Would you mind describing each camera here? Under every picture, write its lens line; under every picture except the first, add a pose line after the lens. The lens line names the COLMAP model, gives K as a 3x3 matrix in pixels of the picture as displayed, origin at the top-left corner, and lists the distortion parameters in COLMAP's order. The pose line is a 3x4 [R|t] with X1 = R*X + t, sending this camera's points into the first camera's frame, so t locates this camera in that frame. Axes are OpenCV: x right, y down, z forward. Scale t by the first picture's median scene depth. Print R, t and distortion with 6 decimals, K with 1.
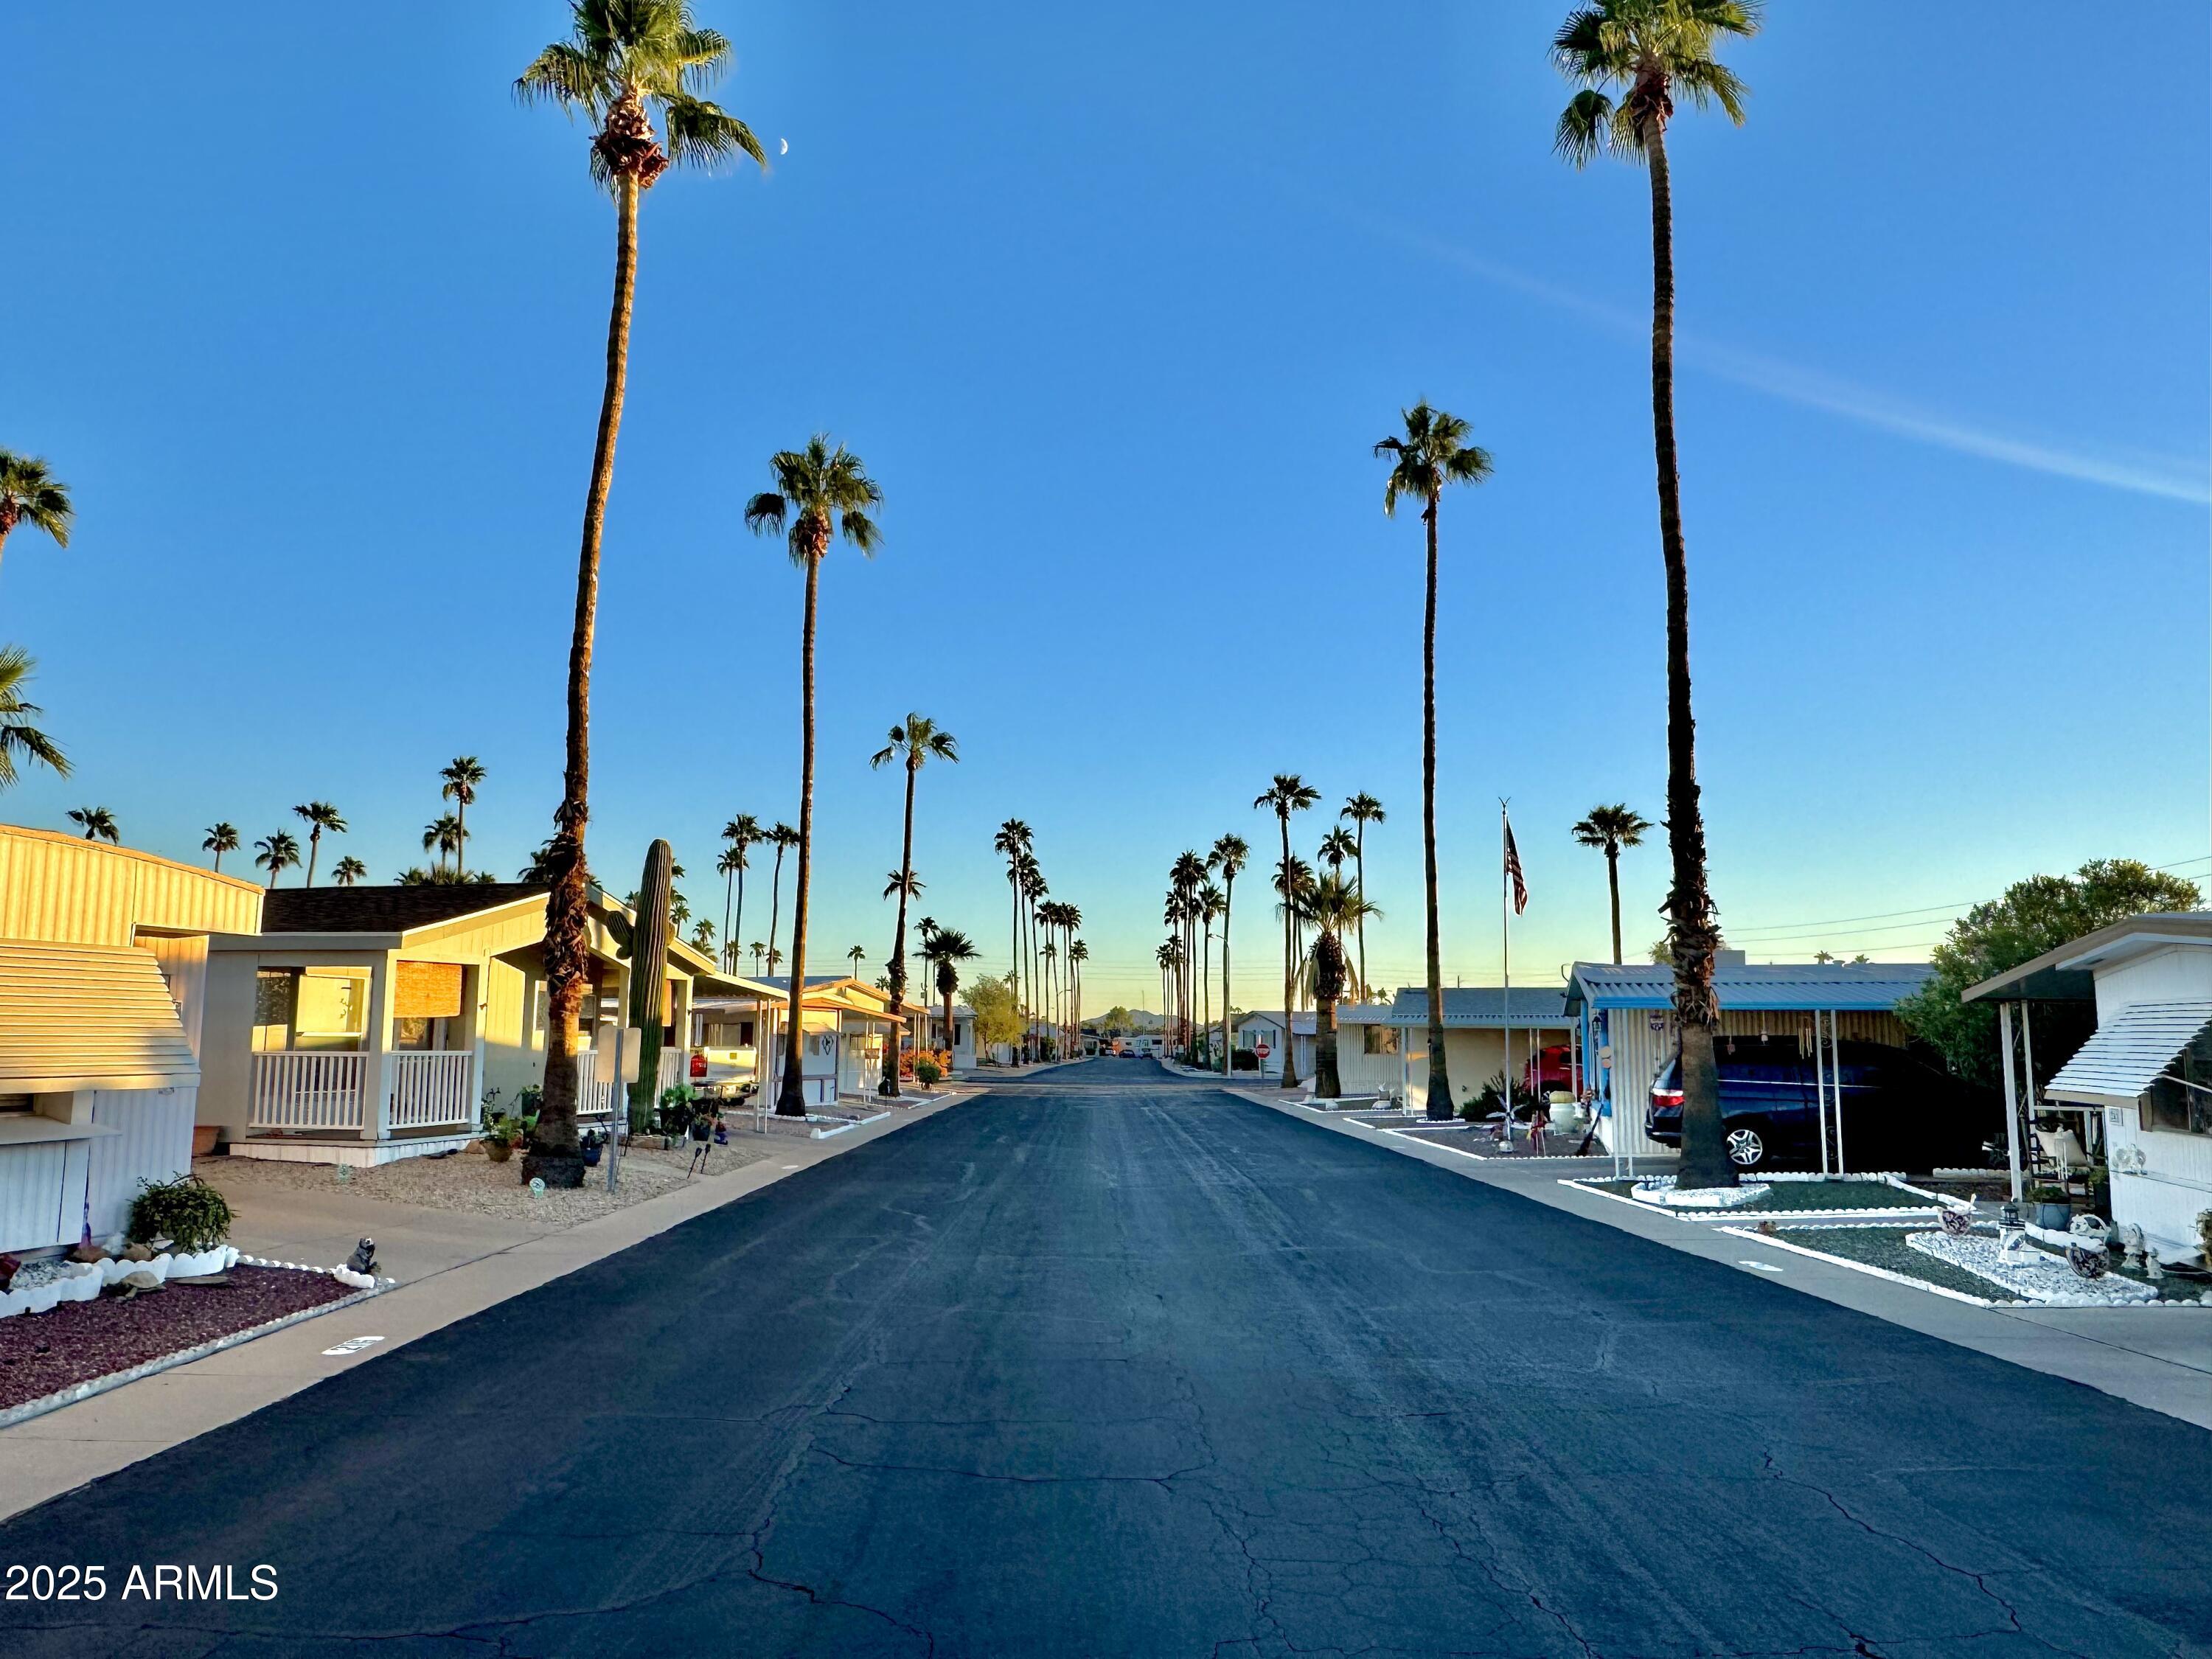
lens RADIAL K [[1552.9, 0, 1110.3], [0, 1552.9, 839.3], [0, 0, 1]] dist [0.004848, 0.005533]
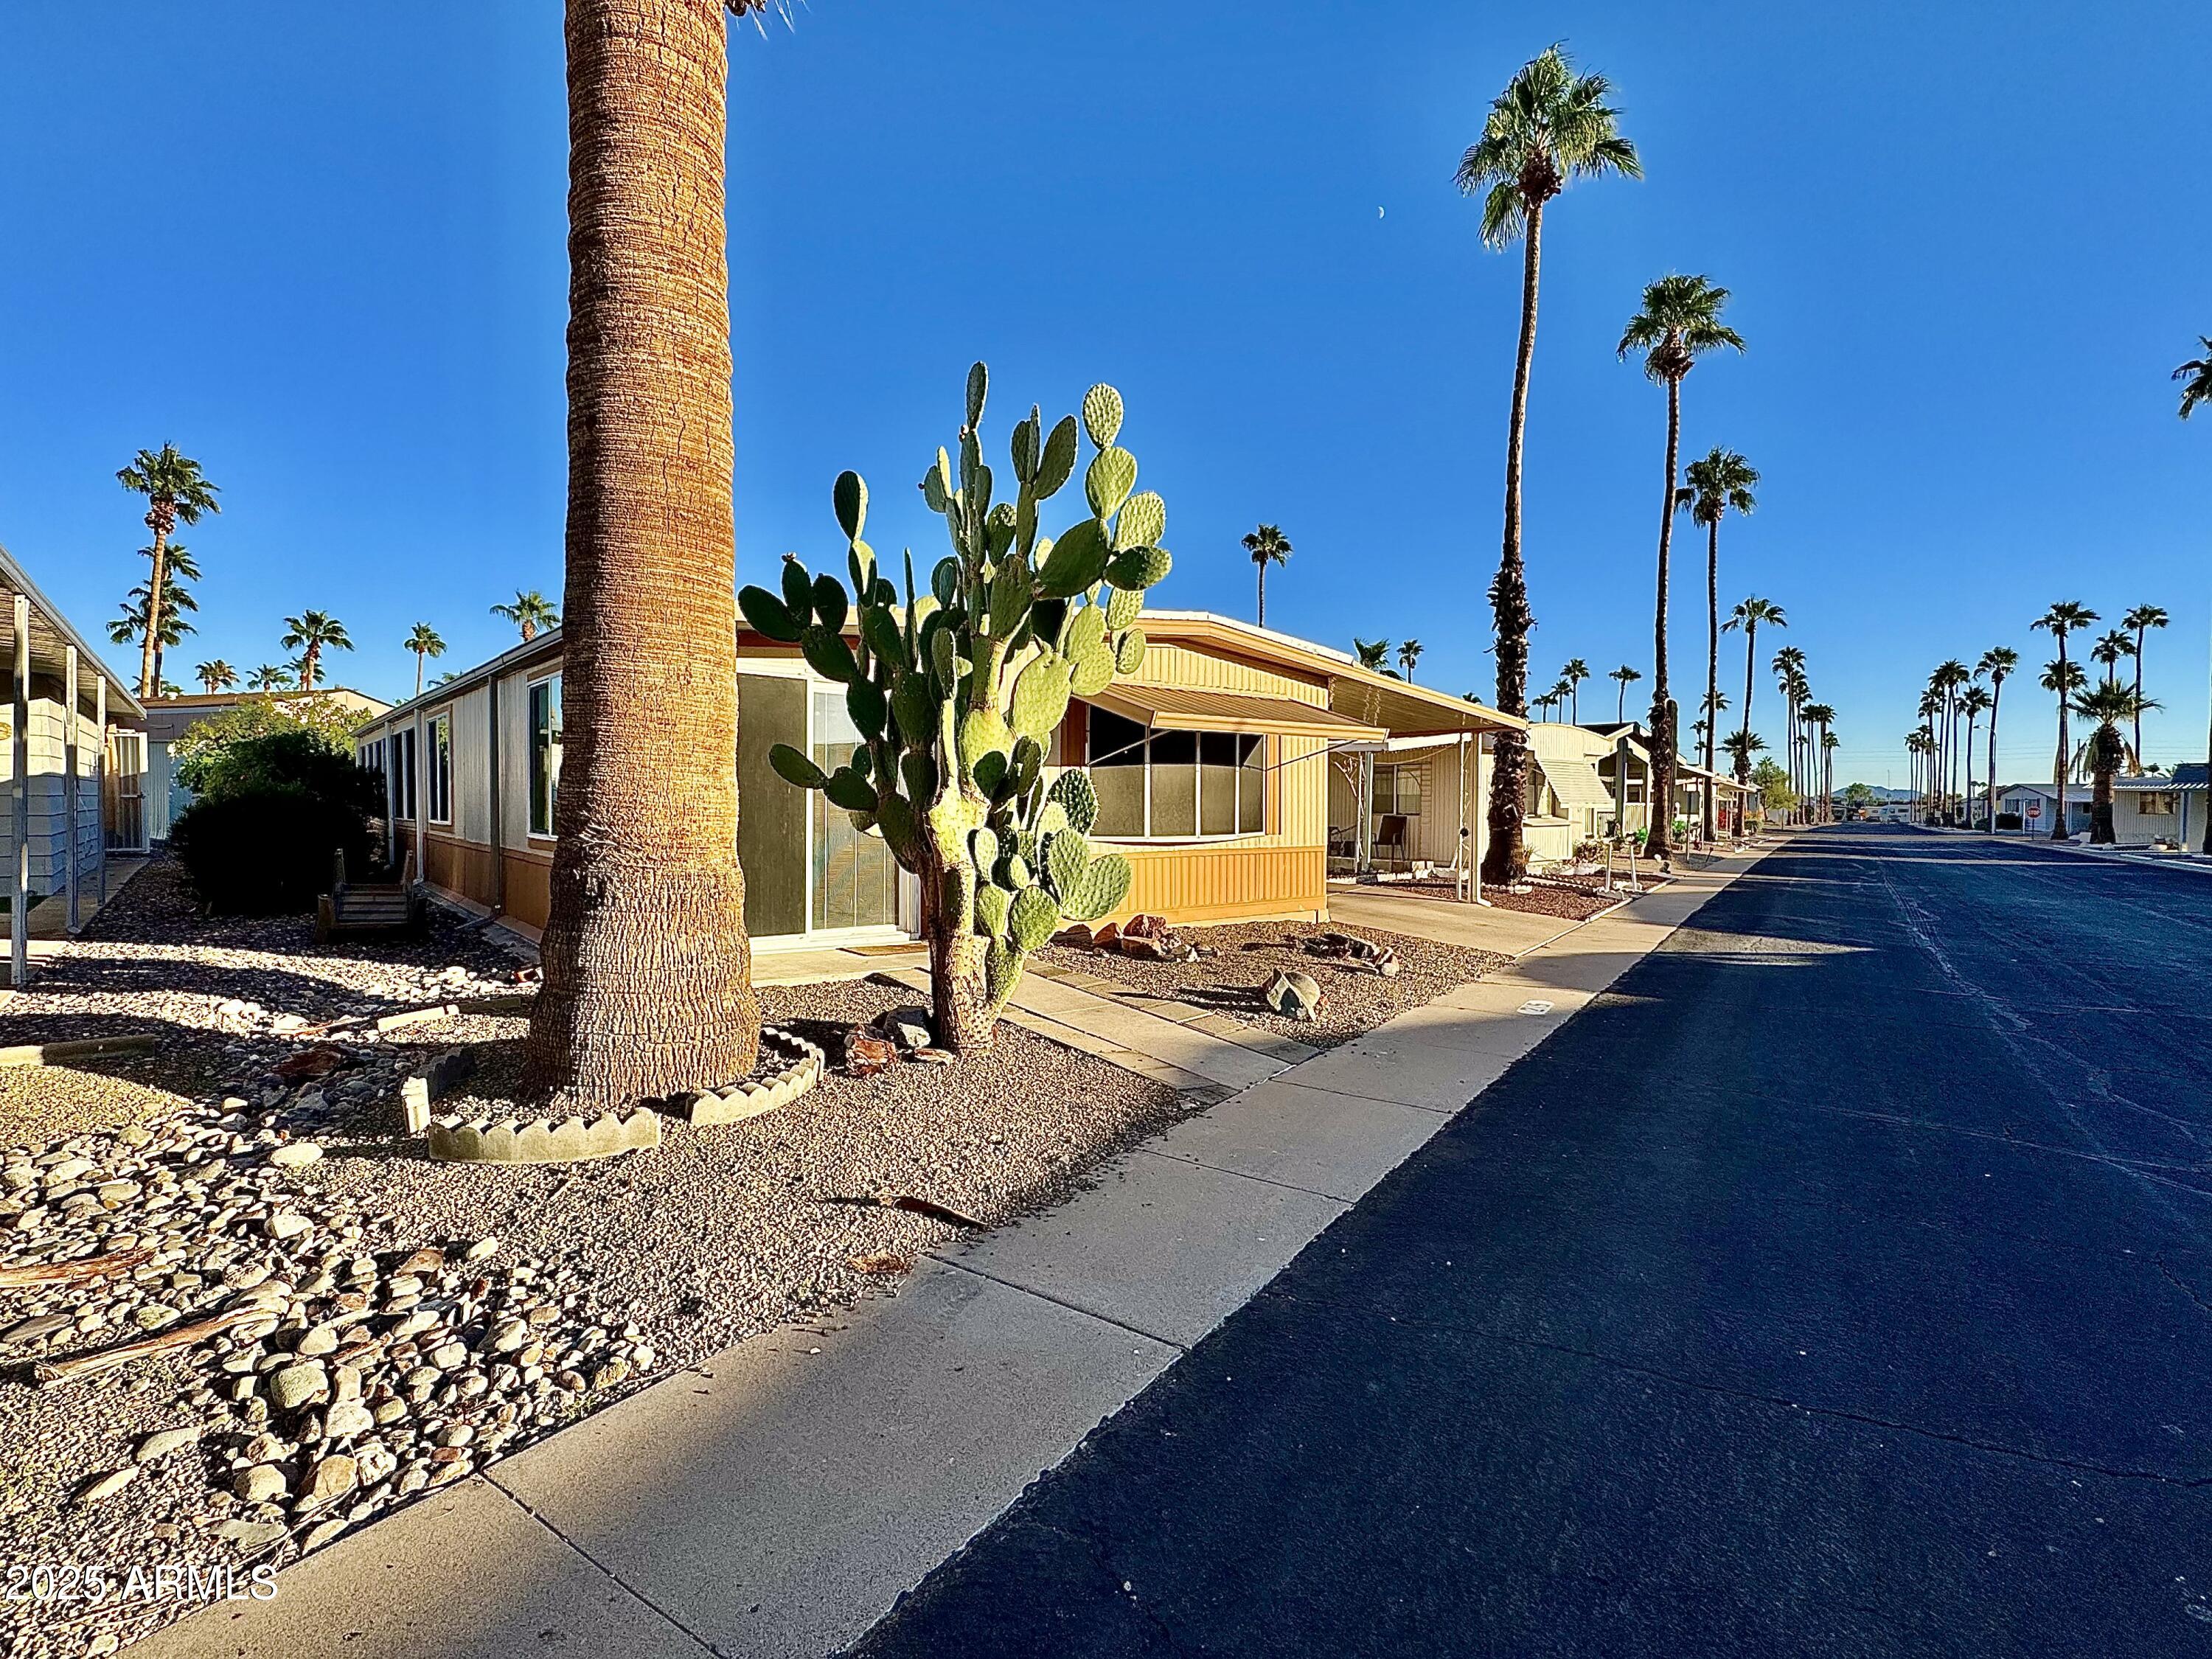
lens RADIAL K [[1040.7, 0, 1108.8], [0, 1040.7, 829.4], [0, 0, 1]] dist [0.000282, -0.001974]
pose [[0.816735, 0.013216, -0.576862, -0.027902], [0.071763, 0.989649, 0.124277, -0.014499], [0.572533, -0.142899, 0.807332, -0.143640]]
